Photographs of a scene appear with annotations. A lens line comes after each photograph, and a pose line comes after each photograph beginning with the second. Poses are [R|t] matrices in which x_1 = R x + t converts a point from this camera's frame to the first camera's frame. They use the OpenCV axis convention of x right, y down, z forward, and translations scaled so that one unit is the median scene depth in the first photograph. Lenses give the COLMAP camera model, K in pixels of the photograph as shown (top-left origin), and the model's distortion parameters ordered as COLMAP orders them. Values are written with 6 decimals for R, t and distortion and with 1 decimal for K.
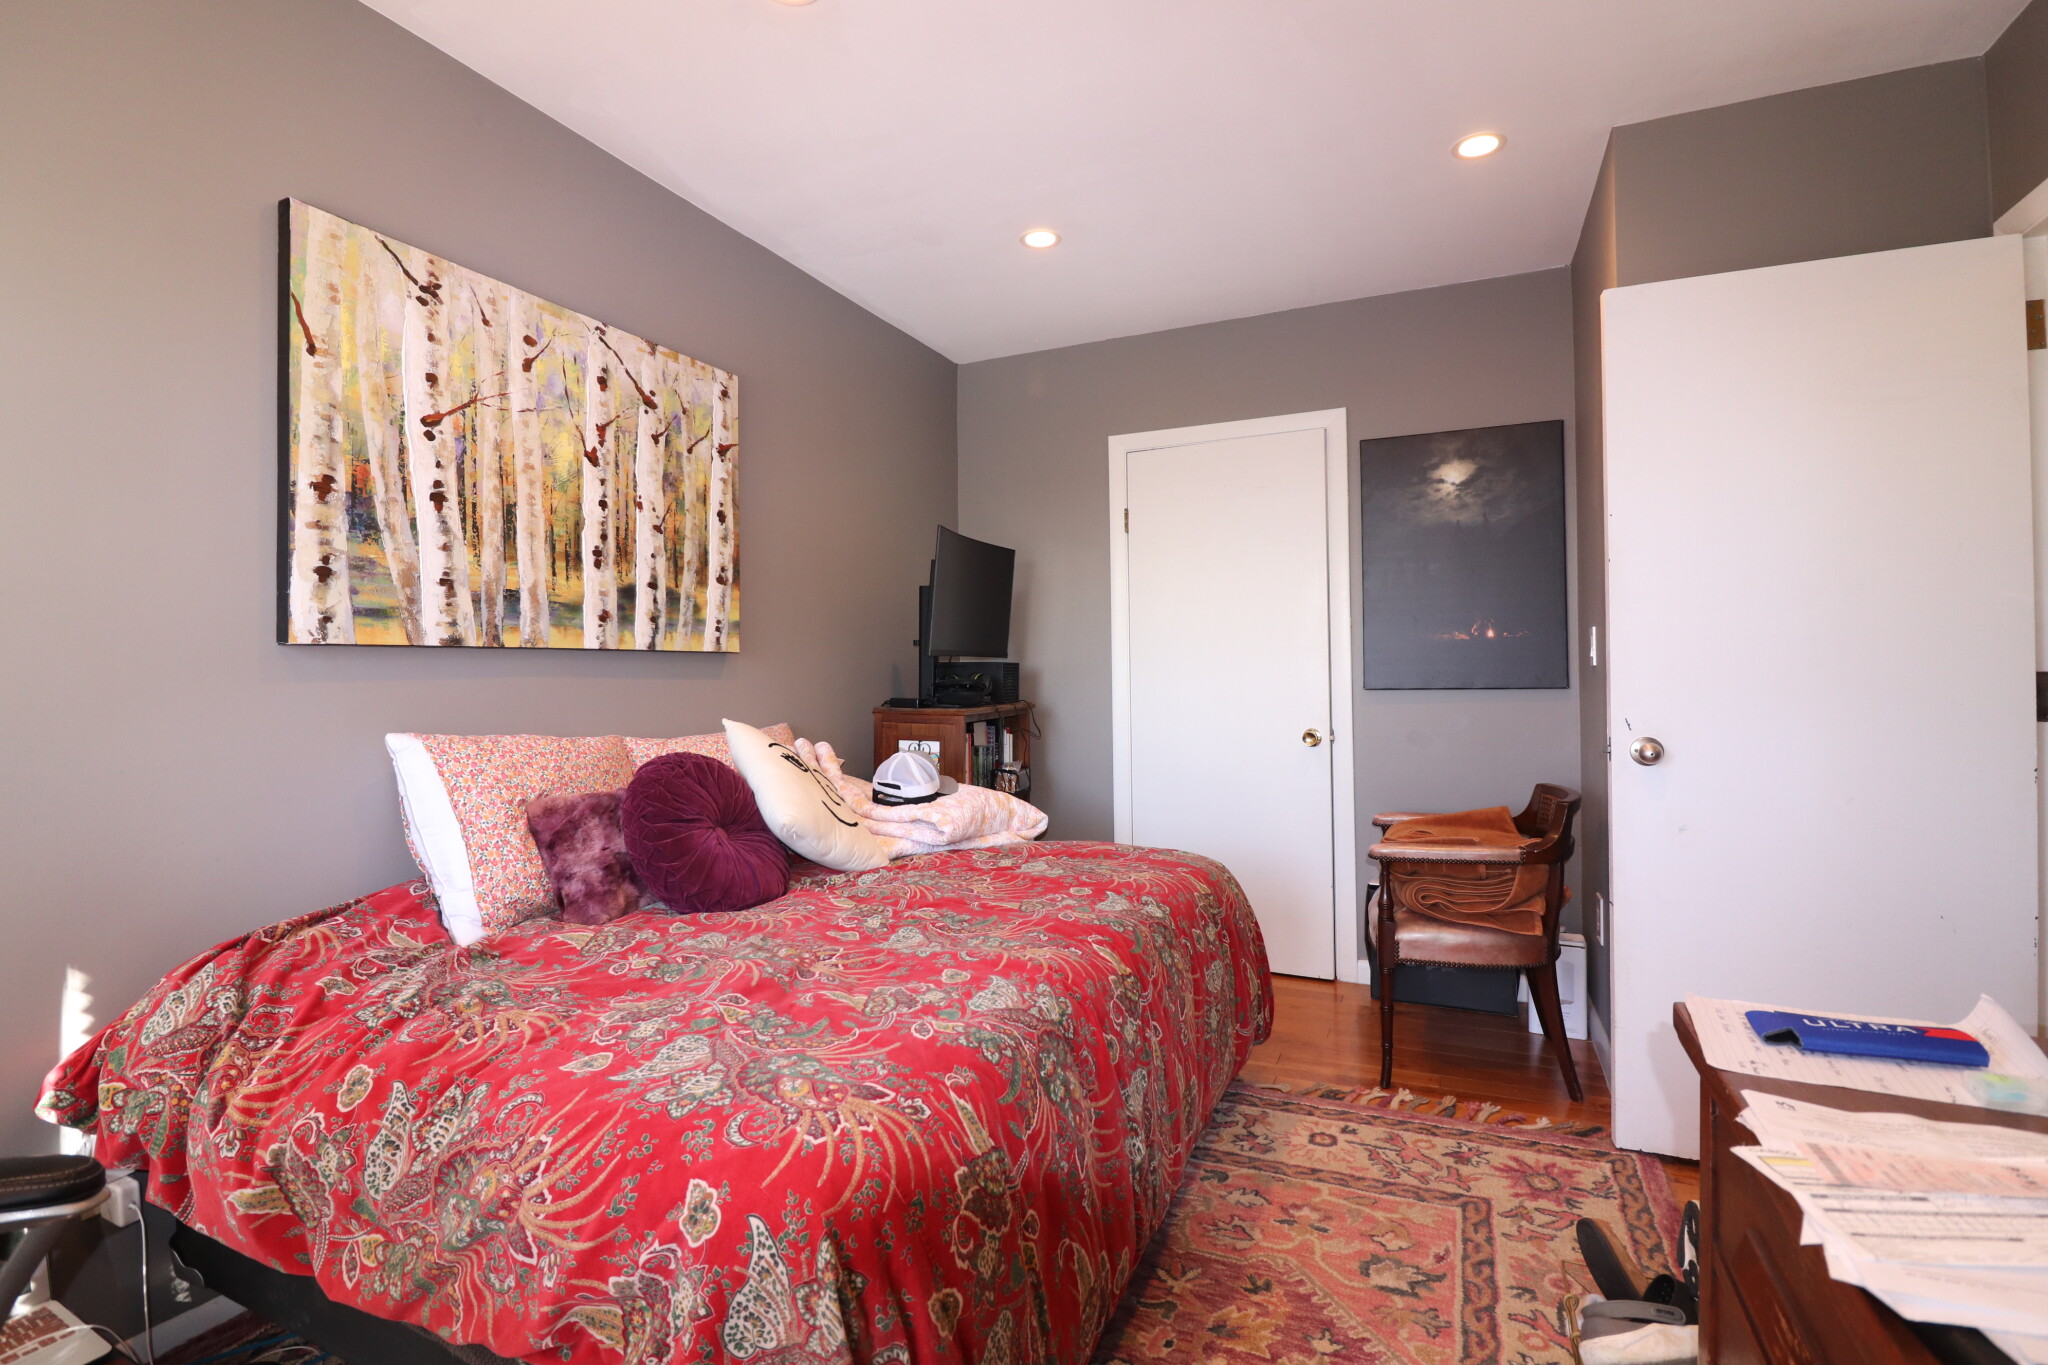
lens RADIAL K [[961.0, 0, 1022.4], [0, 961.0, 667.2], [0, 0, 1]] dist [0.000169, -0.014172]
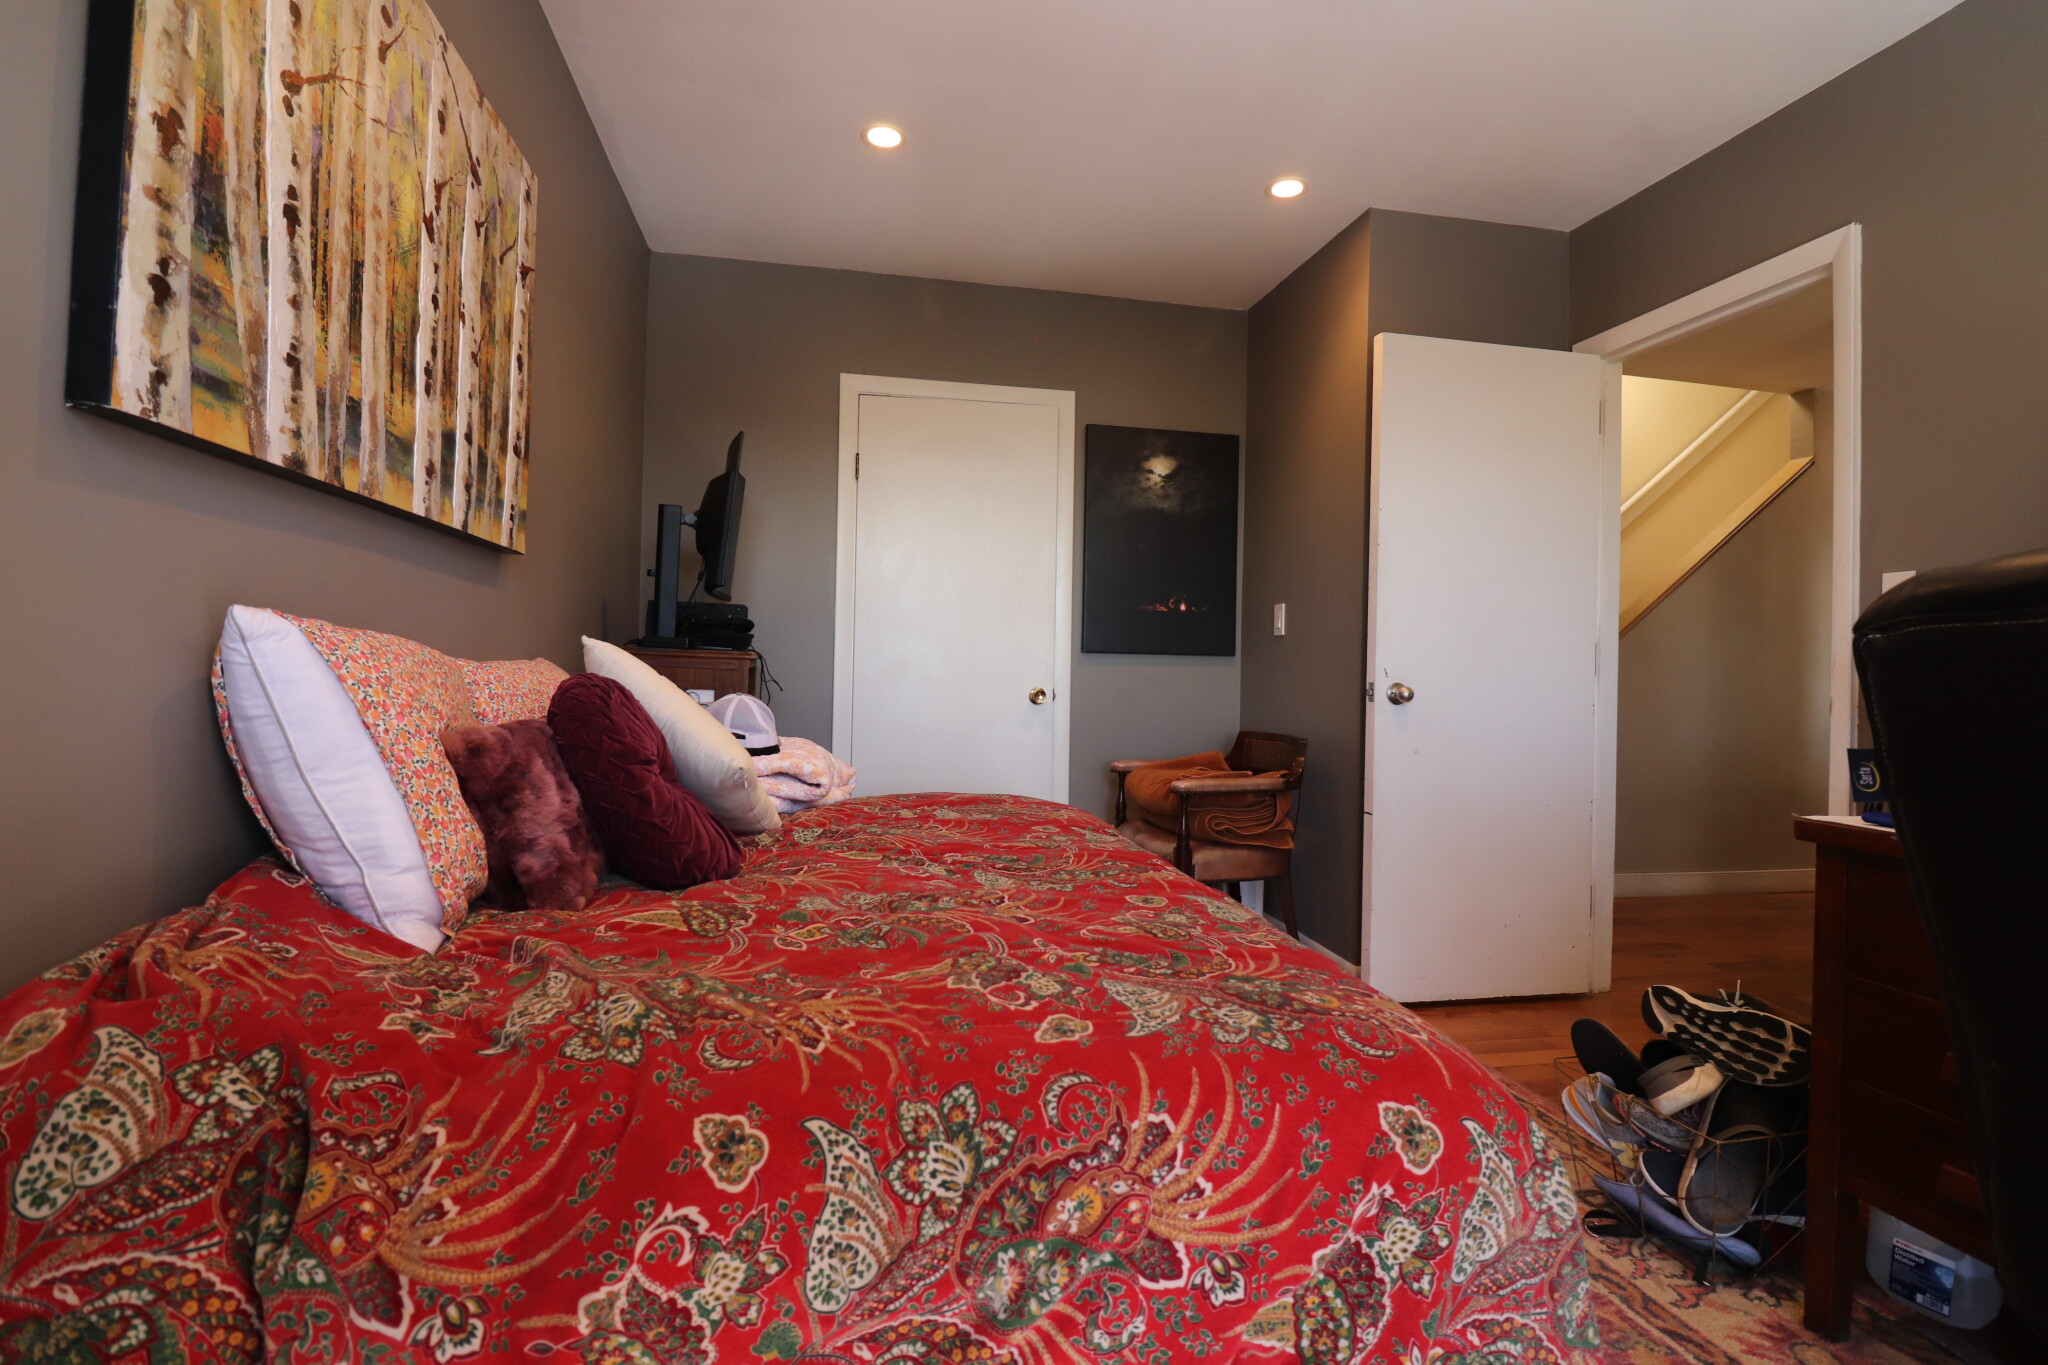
lens RADIAL K [[961.0, 0, 1022.4], [0, 961.0, 667.2], [0, 0, 1]] dist [0.000169, -0.014172]
pose [[0.812444, 0.033420, 0.582081, -0.567937], [-0.035582, 0.999337, -0.007714, 0.086774], [-0.581952, -0.014444, 0.813095, 0.259026]]
